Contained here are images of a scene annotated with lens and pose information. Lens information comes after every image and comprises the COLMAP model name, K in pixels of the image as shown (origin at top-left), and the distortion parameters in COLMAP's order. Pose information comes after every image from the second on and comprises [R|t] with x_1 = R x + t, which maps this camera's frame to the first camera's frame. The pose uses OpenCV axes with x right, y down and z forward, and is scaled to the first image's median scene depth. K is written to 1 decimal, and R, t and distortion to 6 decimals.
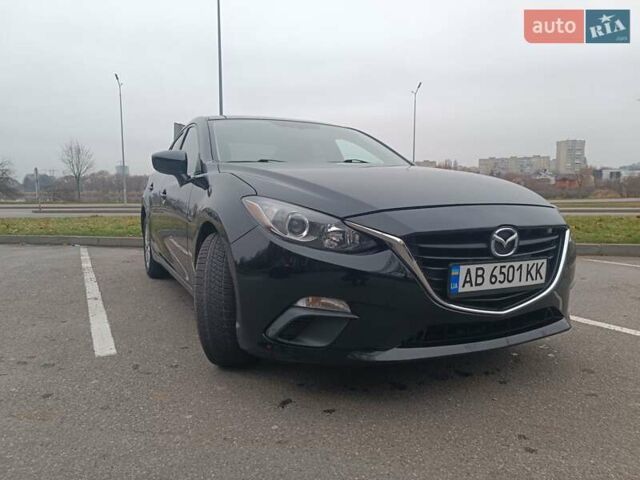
lens RADIAL K [[465.9, 0, 321.3], [0, 465.9, 236.5], [0, 0, 1]] dist [0.056178, -0.056385]
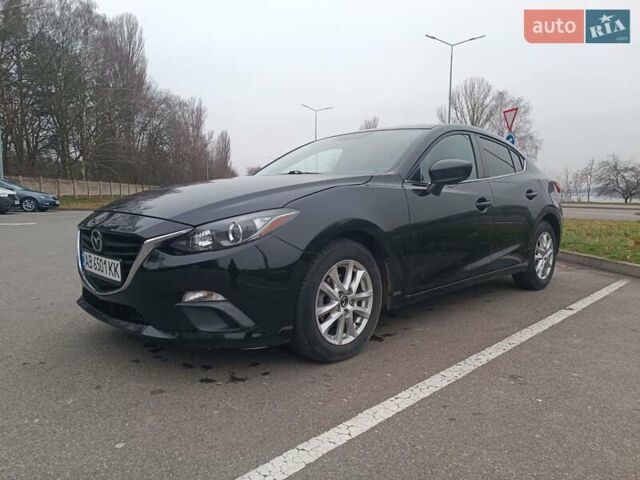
lens RADIAL K [[465.9, 0, 318.0], [0, 465.9, 236.9], [0, 0, 1]] dist [0.056178, -0.056385]
pose [[0.291486, 0.093446, -0.952000, 1.806570], [-0.094164, 0.993186, 0.068657, -0.145328], [0.951929, 0.069632, 0.298299, 1.172581]]
